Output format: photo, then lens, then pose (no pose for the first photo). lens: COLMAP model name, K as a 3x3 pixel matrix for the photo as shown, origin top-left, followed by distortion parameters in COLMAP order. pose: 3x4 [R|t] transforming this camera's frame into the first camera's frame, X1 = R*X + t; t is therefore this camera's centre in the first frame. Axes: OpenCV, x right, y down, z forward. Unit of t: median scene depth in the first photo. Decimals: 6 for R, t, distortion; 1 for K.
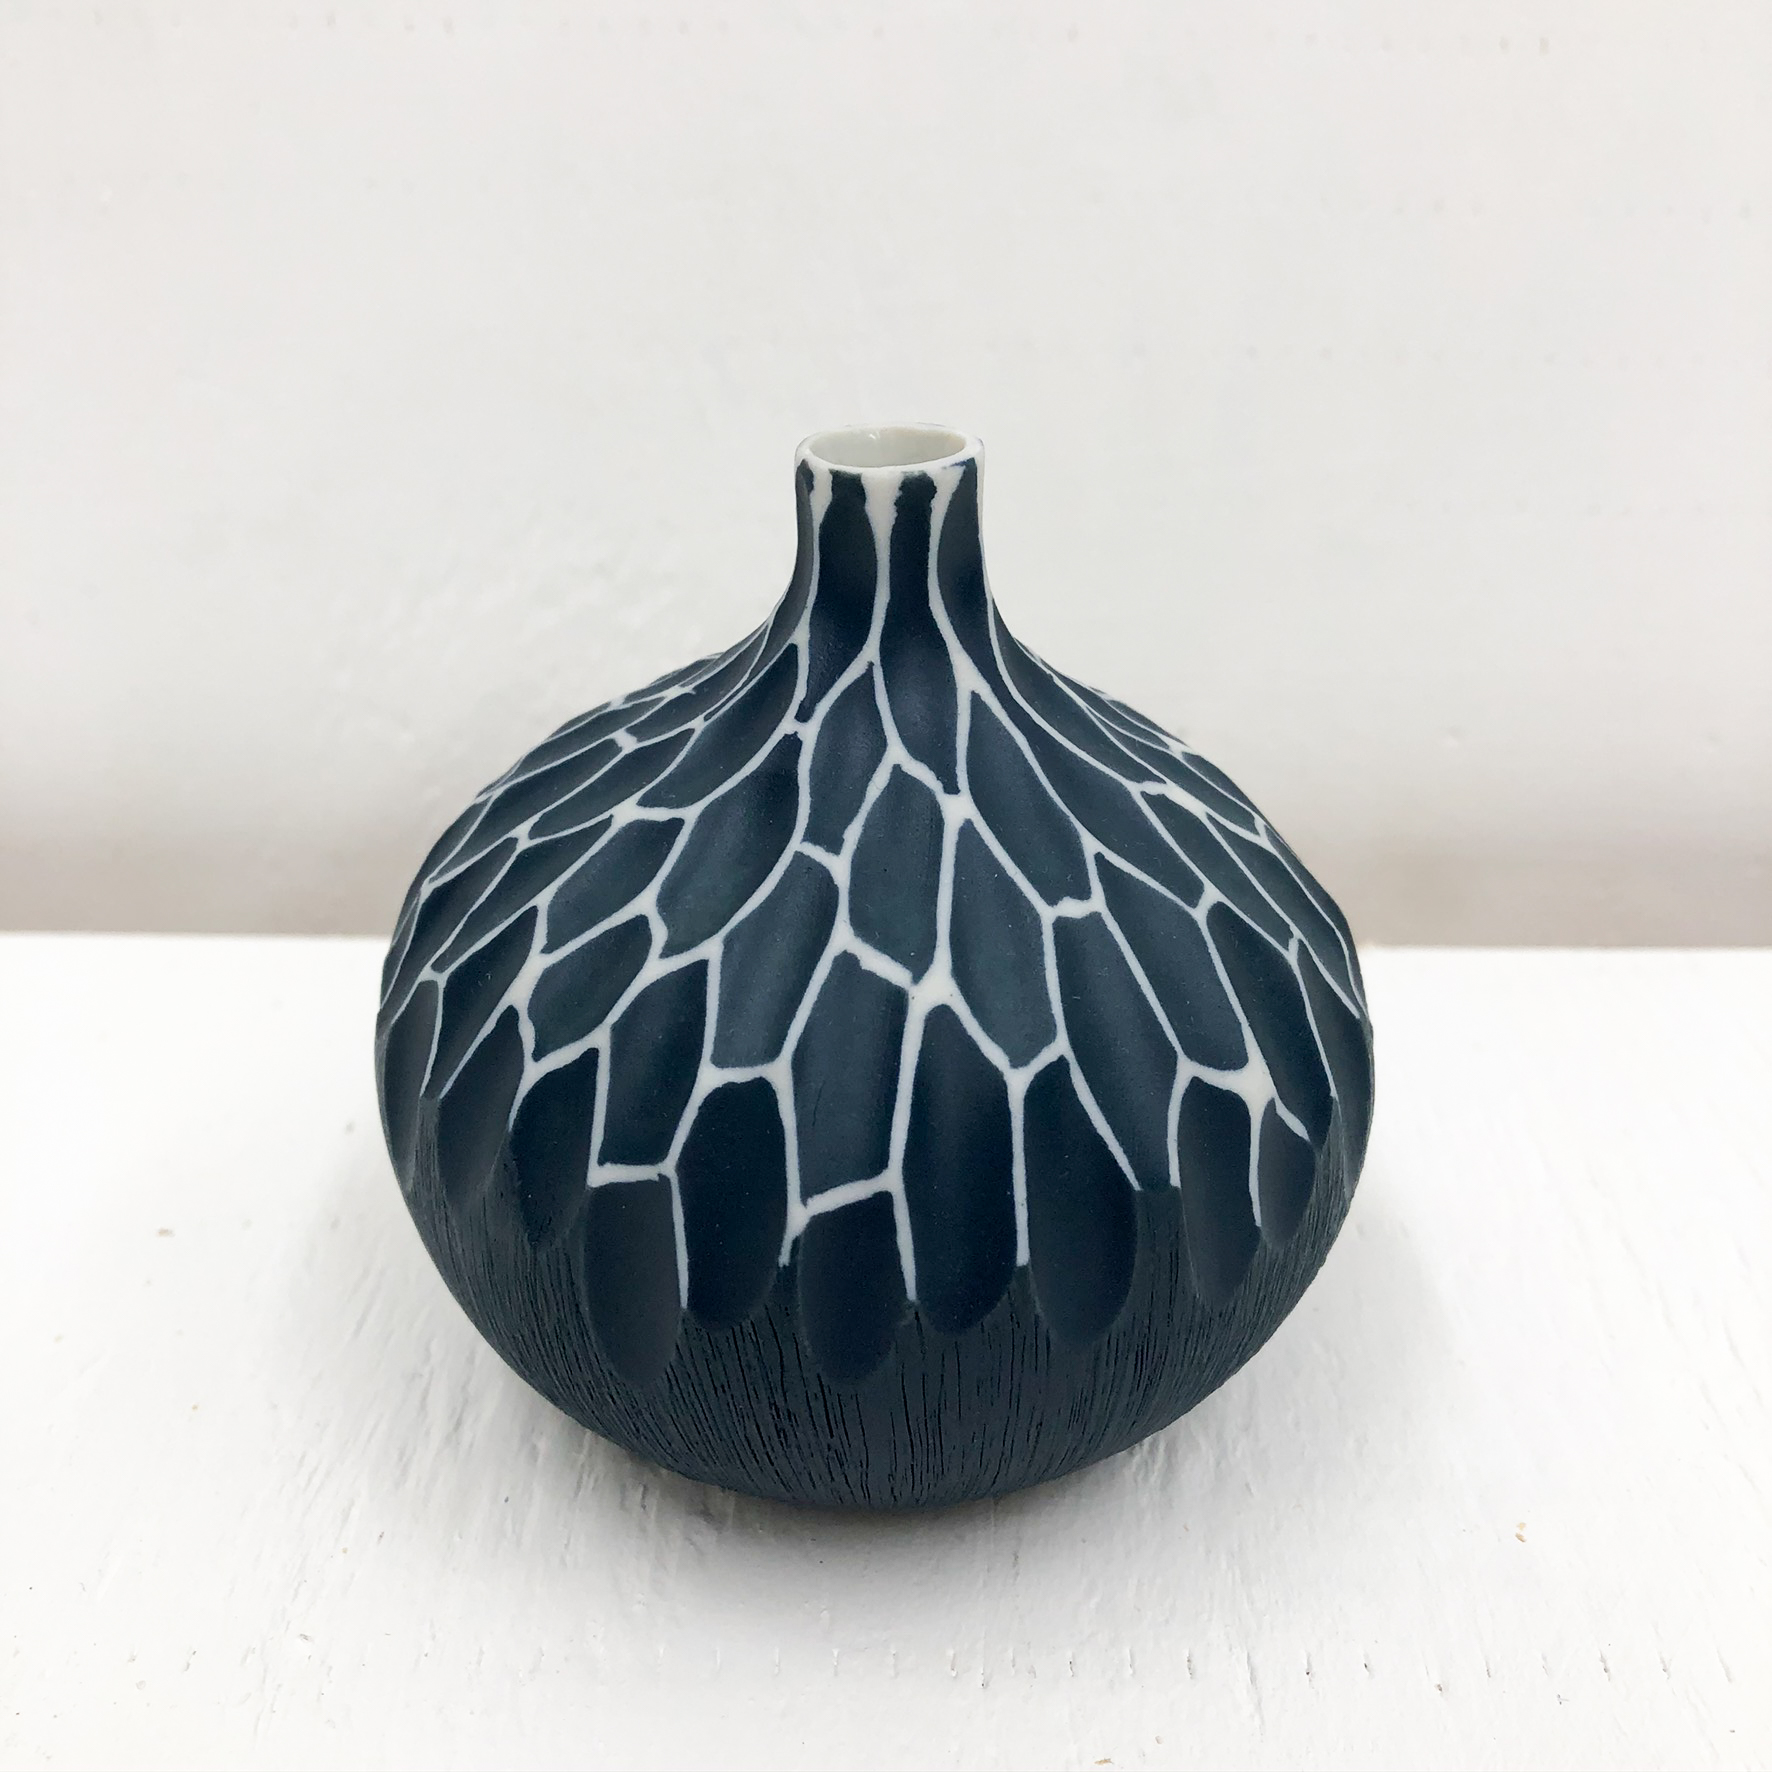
lens RADIAL K [[2039.7, 0, 881.5], [0, 2039.7, 889.0], [0, 0, 1]] dist [-0.007156, 0.000000]
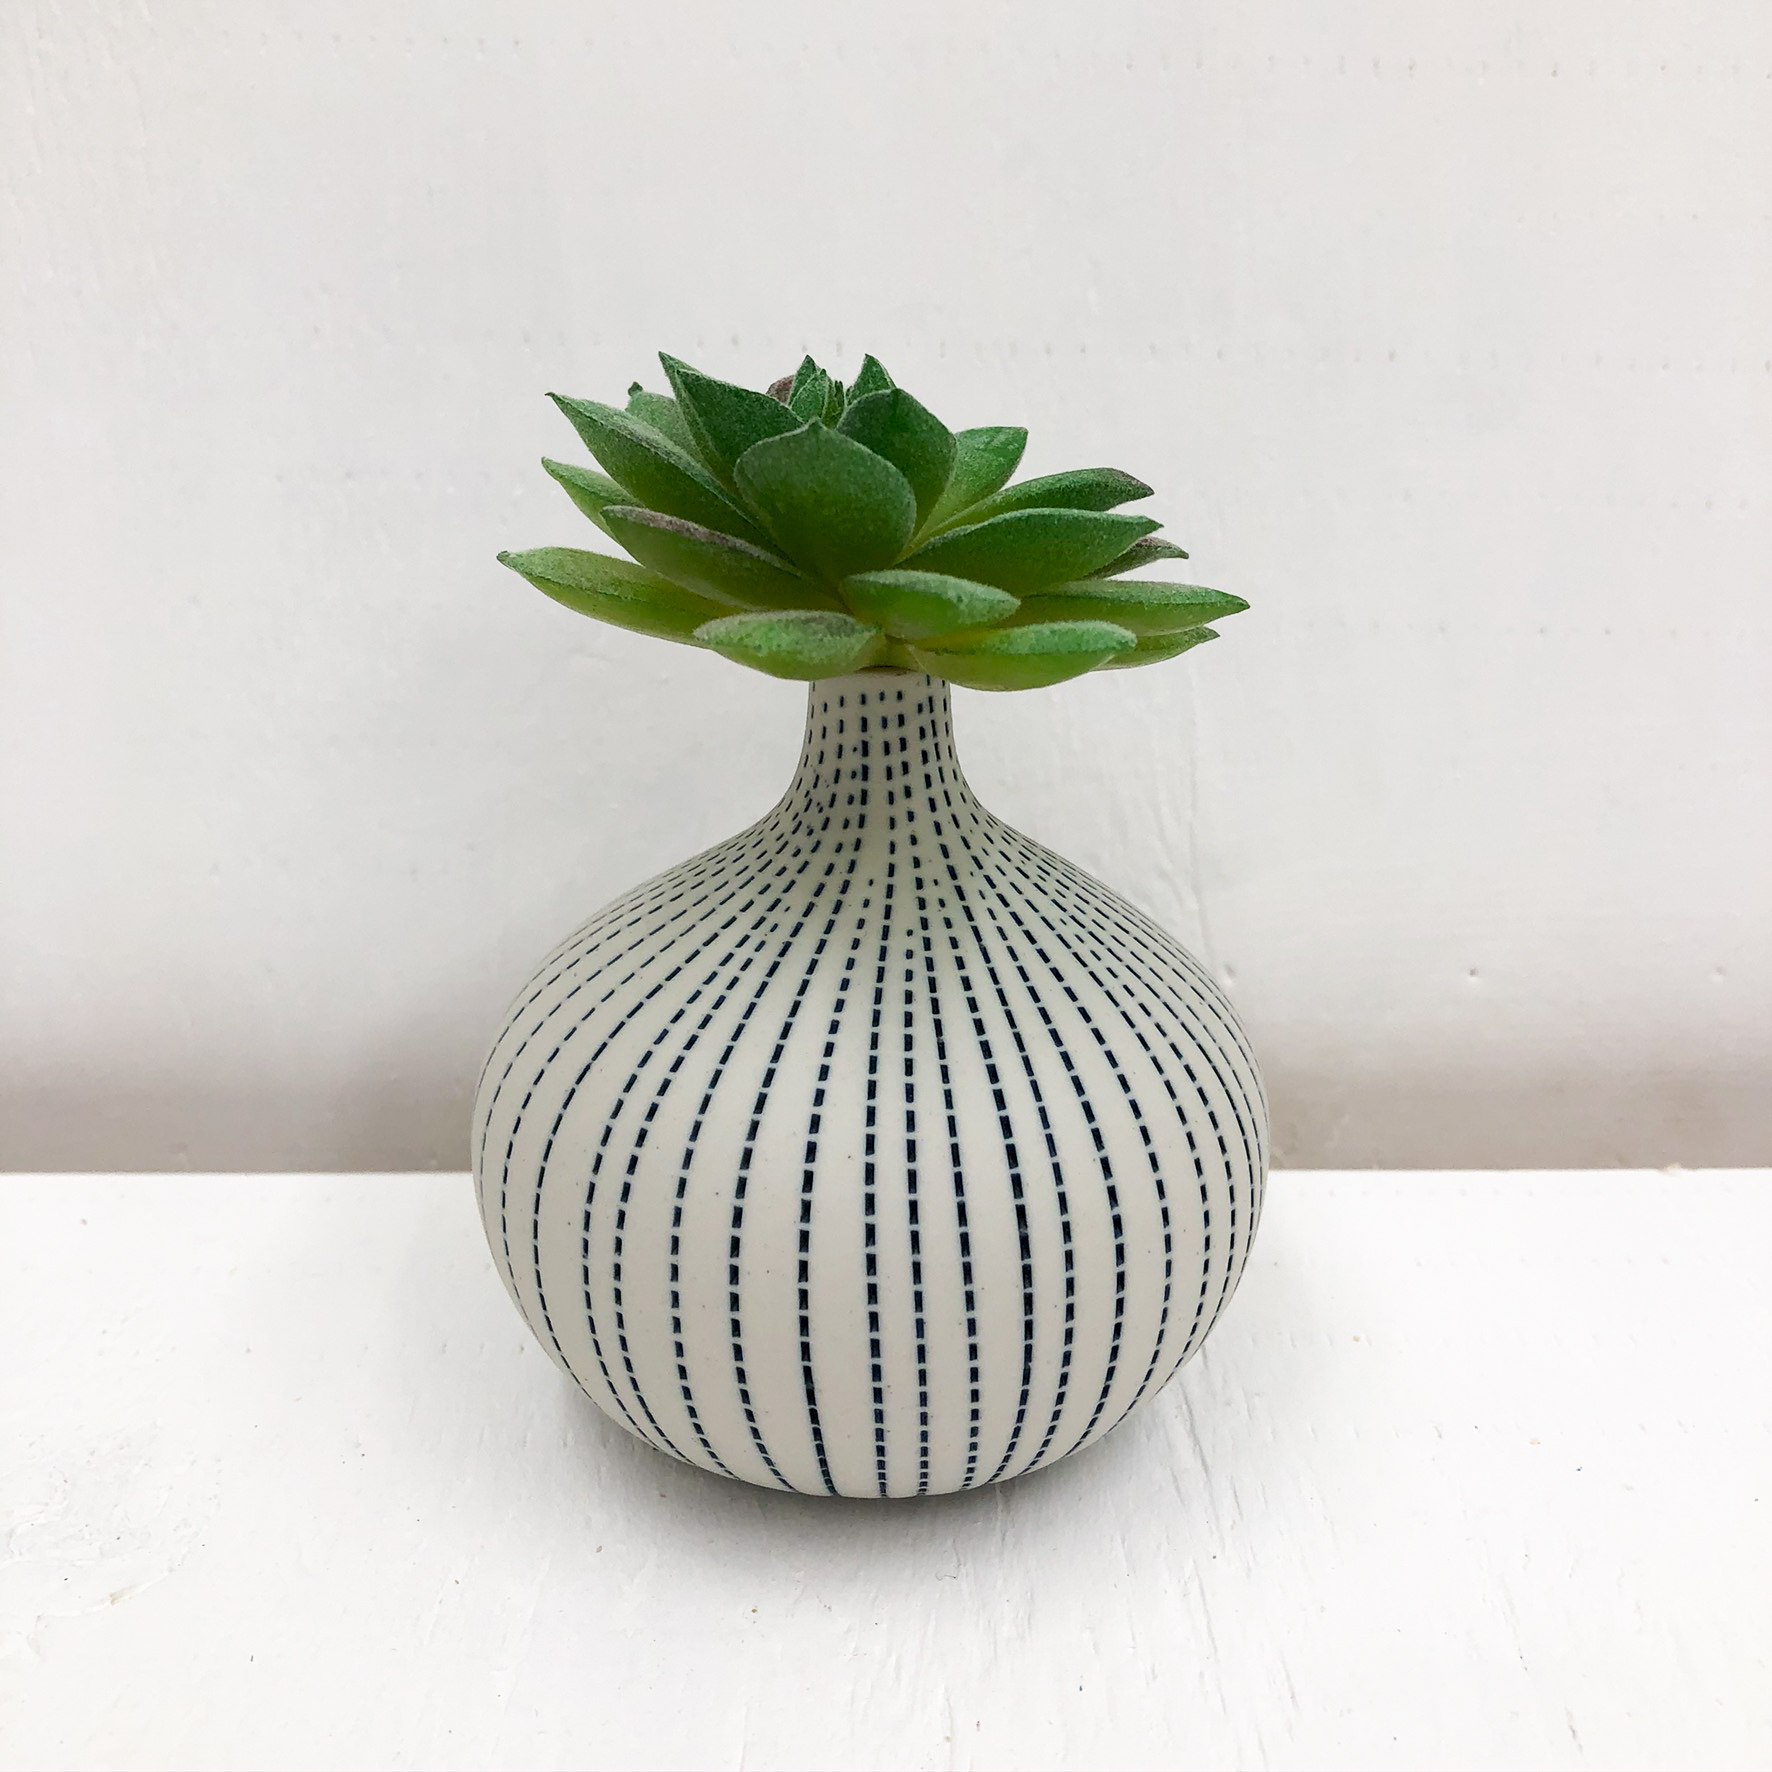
lens RADIAL K [[2039.7, 0, 880.4], [0, 2039.7, 890.6], [0, 0, 1]] dist [-0.007156, 0.000000]
pose [[0.999380, -0.005555, 0.034769, -0.318034], [0.009699, 0.992704, -0.120184, 0.011031], [-0.033848, 0.120447, 0.992143, -0.106063]]
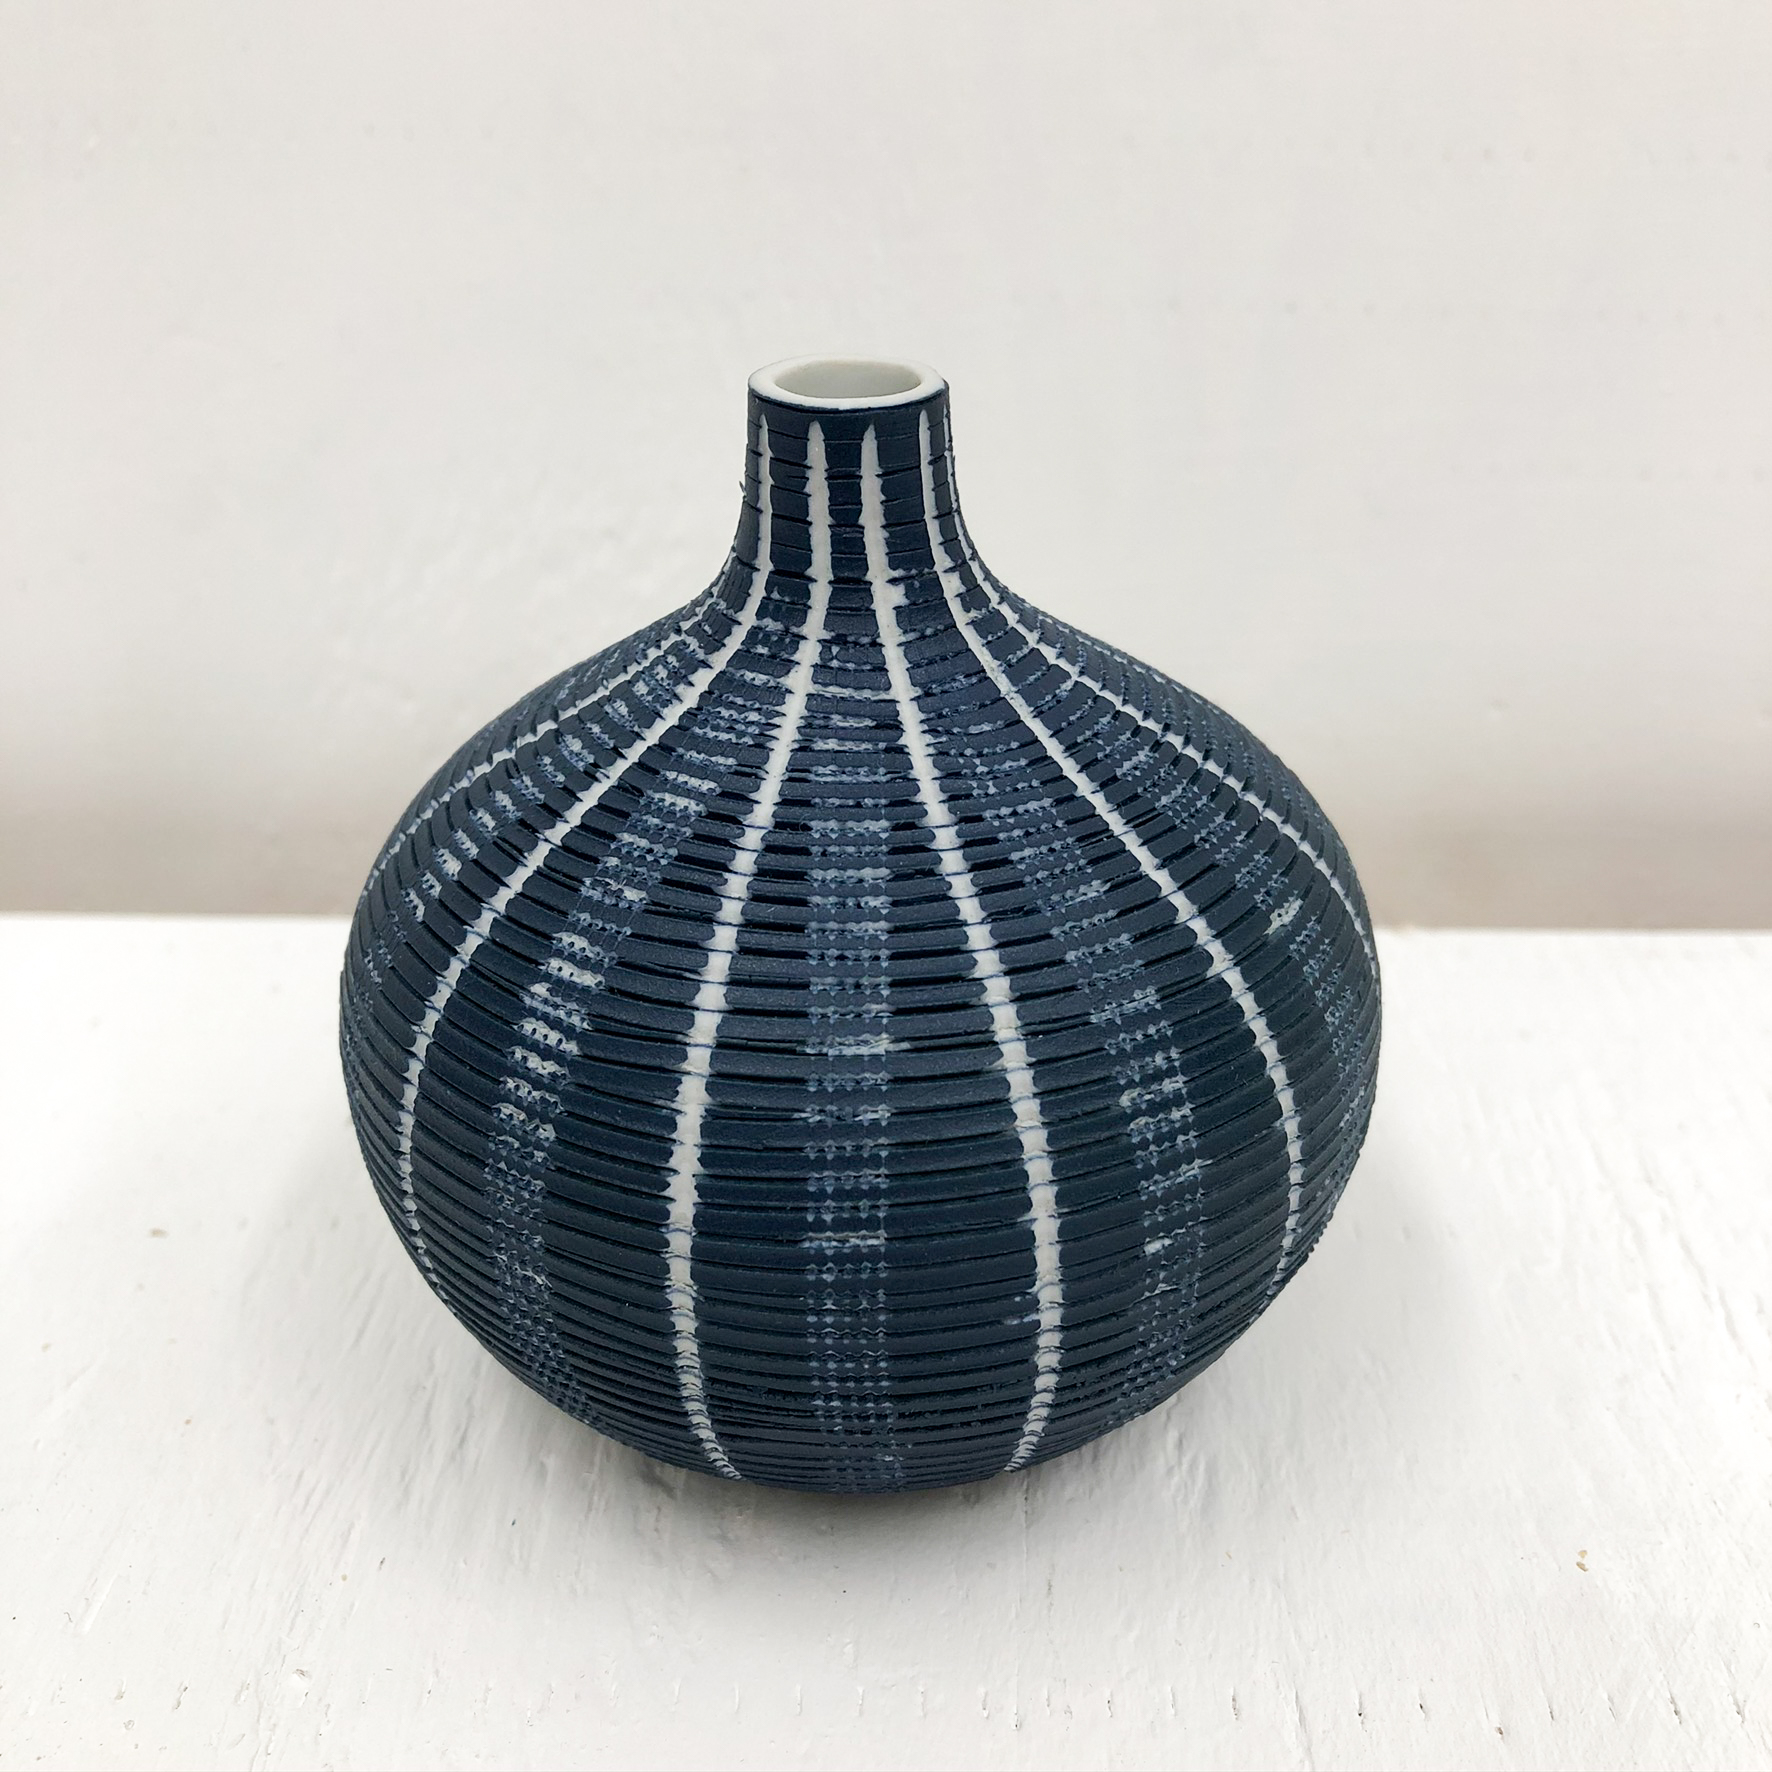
lens RADIAL K [[2039.7, 0, 881.0], [0, 2039.7, 888.8], [0, 0, 1]] dist [-0.007156, 0.000000]
pose [[0.999986, 0.000718, -0.005288, -0.007597], [-0.000599, 0.999748, 0.022445, -0.017424], [0.005303, -0.022441, 0.999734, 0.055125]]
